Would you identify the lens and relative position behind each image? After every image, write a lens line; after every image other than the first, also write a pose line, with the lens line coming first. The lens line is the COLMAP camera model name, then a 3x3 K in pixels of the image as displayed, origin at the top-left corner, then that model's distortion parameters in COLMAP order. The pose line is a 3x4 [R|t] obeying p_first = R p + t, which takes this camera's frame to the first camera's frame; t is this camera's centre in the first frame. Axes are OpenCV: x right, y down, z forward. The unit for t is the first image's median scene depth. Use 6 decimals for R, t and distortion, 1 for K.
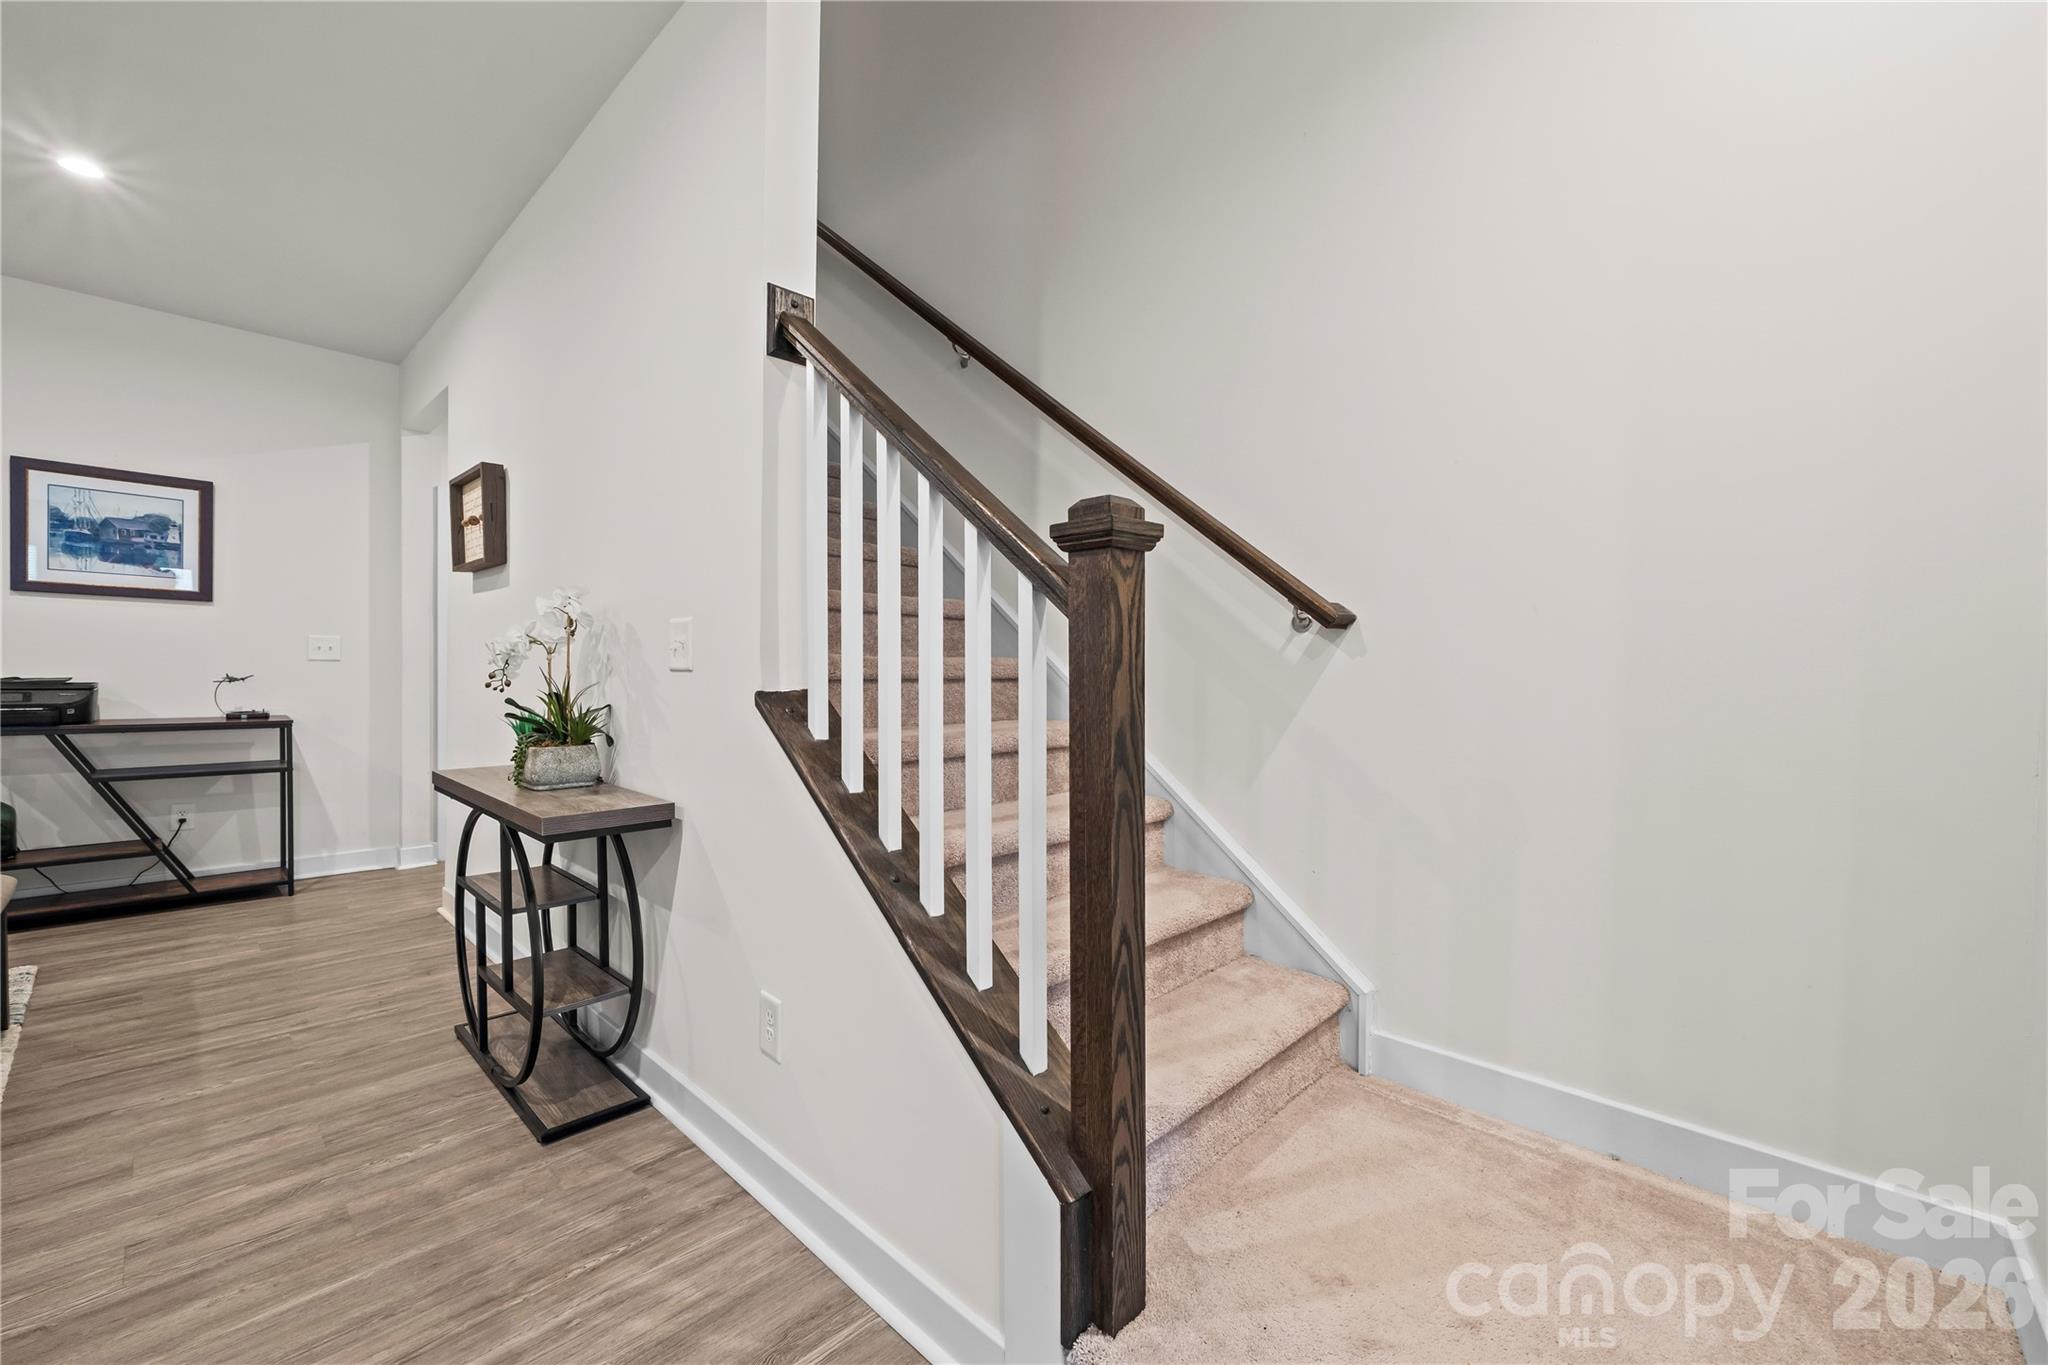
lens RADIAL K [[820.4, 0, 1021.7], [0, 820.4, 685.9], [0, 0, 1]] dist [-0.000708, -0.000008]
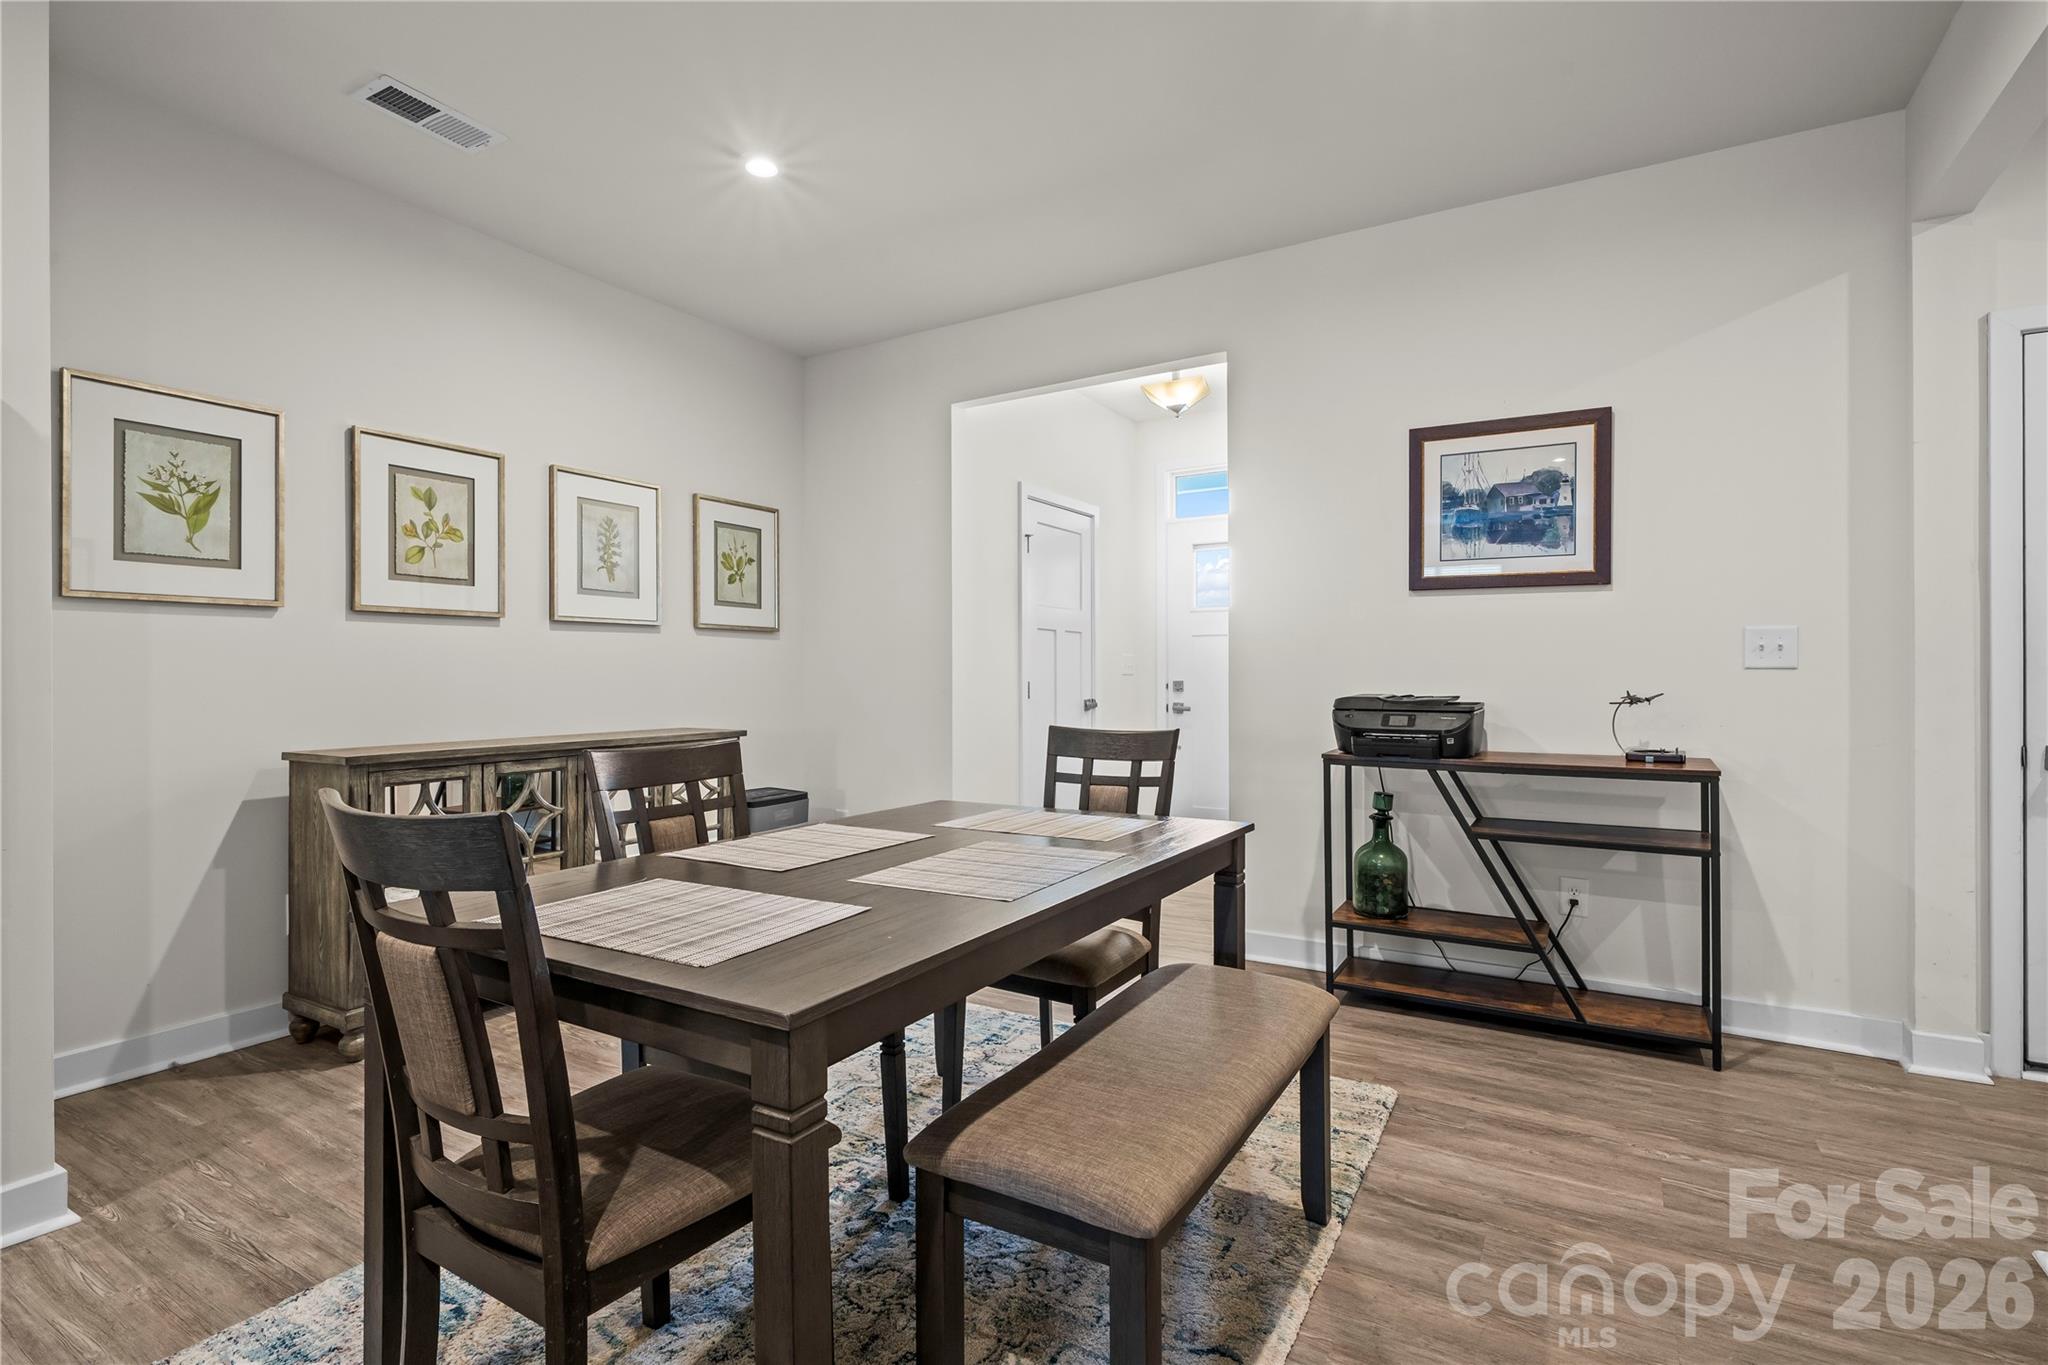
lens RADIAL K [[968.8, 0, 1022.3], [0, 968.8, 669.8], [0, 0, 1]] dist [-0.001211, -0.000033]
pose [[0.215548, -0.014599, -0.976384, -0.330780], [-0.013817, 0.999743, -0.017999, -0.011745], [0.976395, 0.017371, 0.215291, 0.375097]]
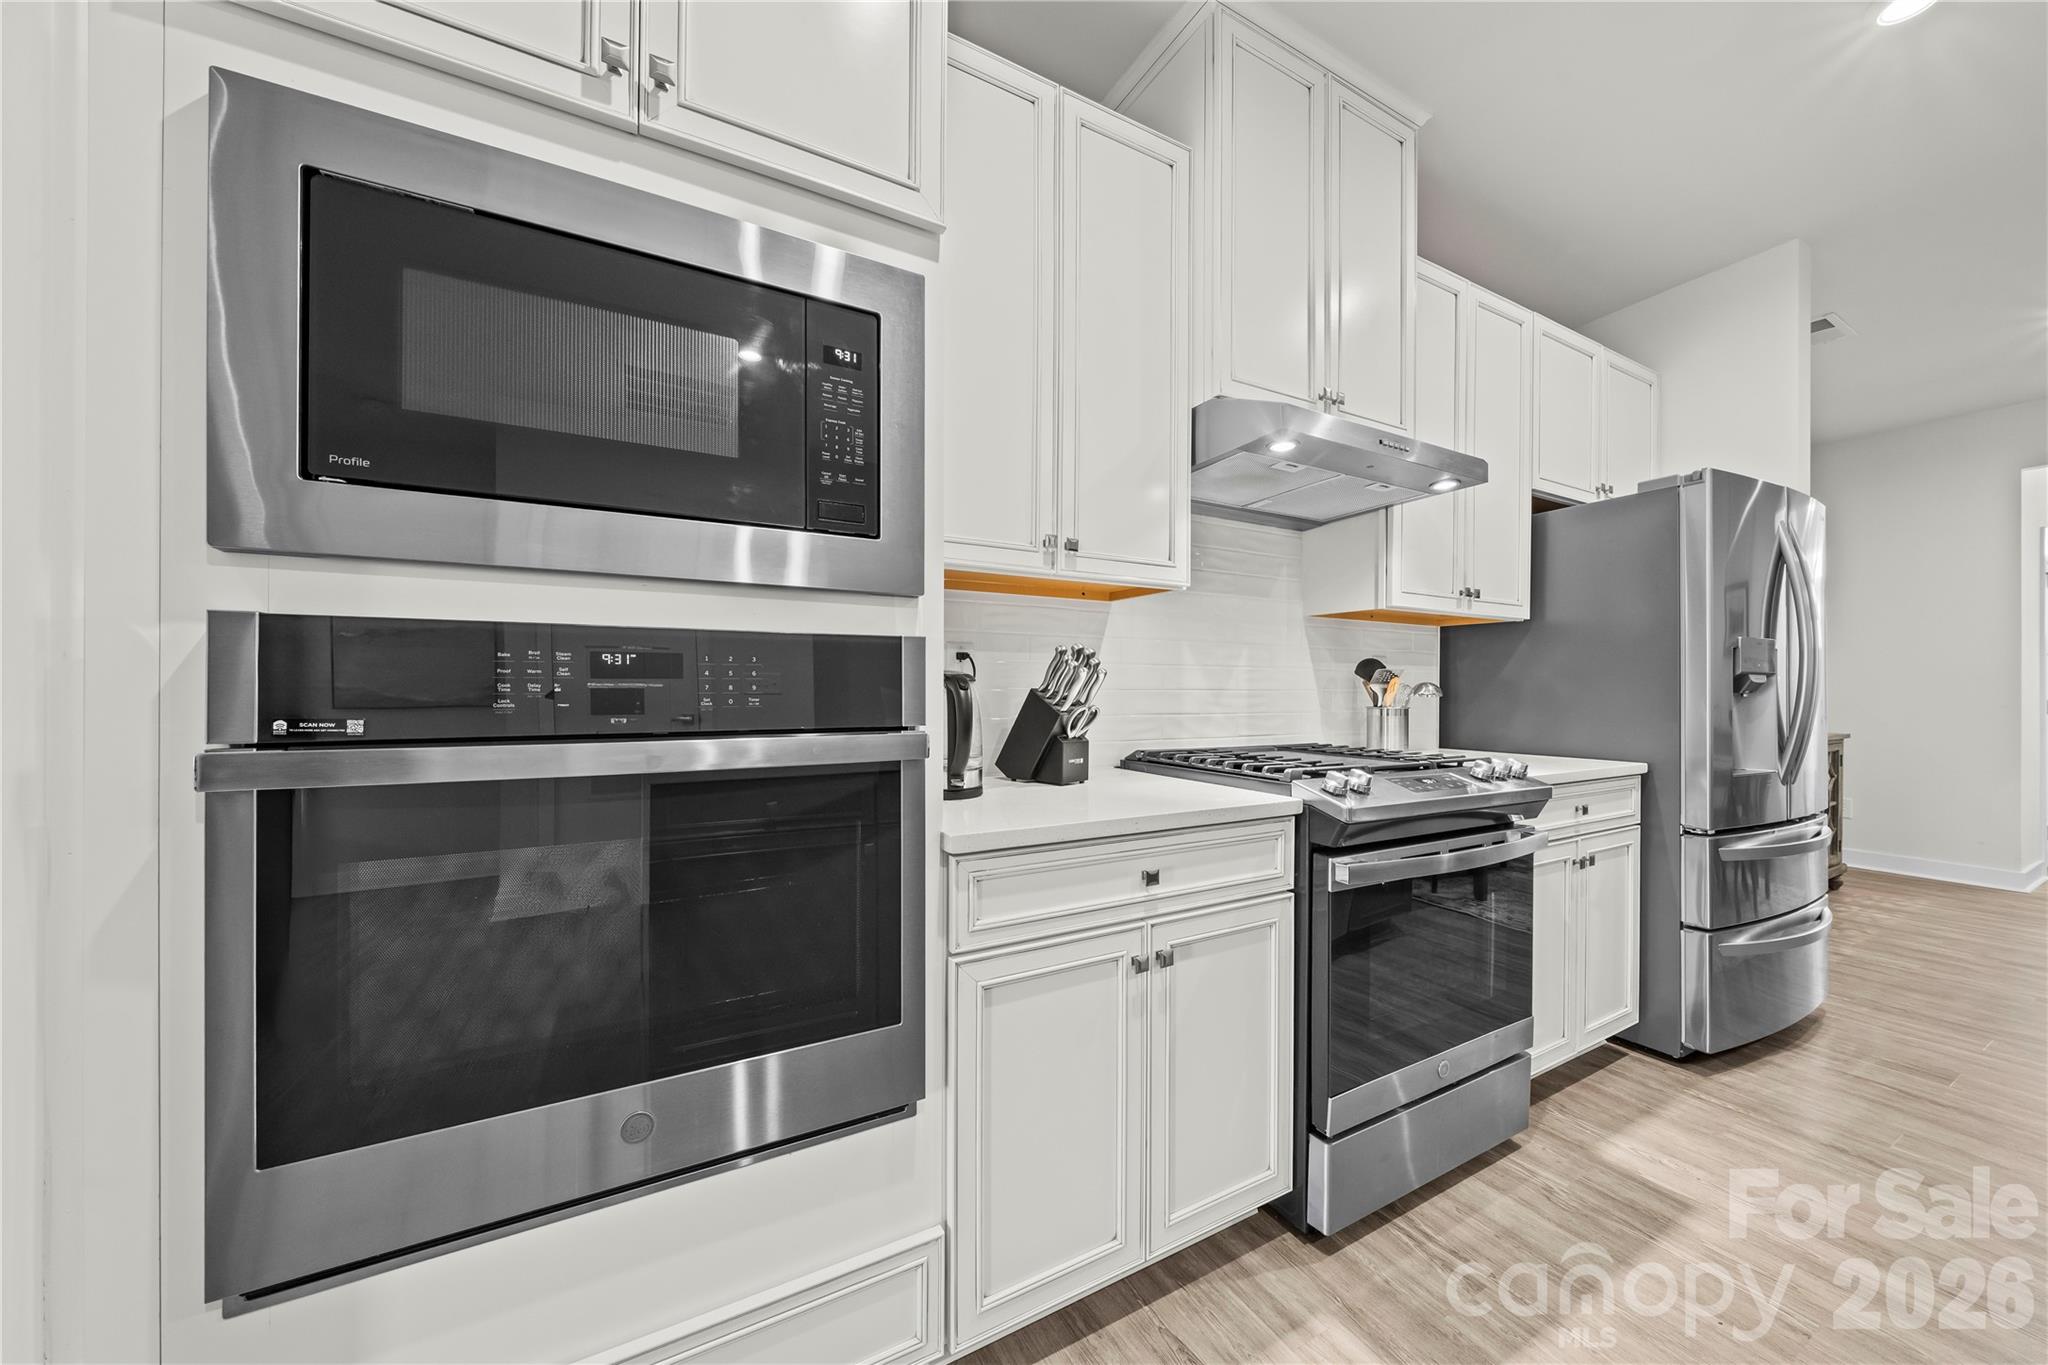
lens RADIAL K [[717.7, 0, 1031.5], [0, 717.7, 690.6], [0, 0, 1]] dist [-0.001353, -0.000135]
pose [[-0.295610, -0.010596, -0.955250, -0.067955], [-0.023640, 0.999713, -0.003773, 0.008659], [0.955016, 0.021466, -0.295776, -0.542415]]
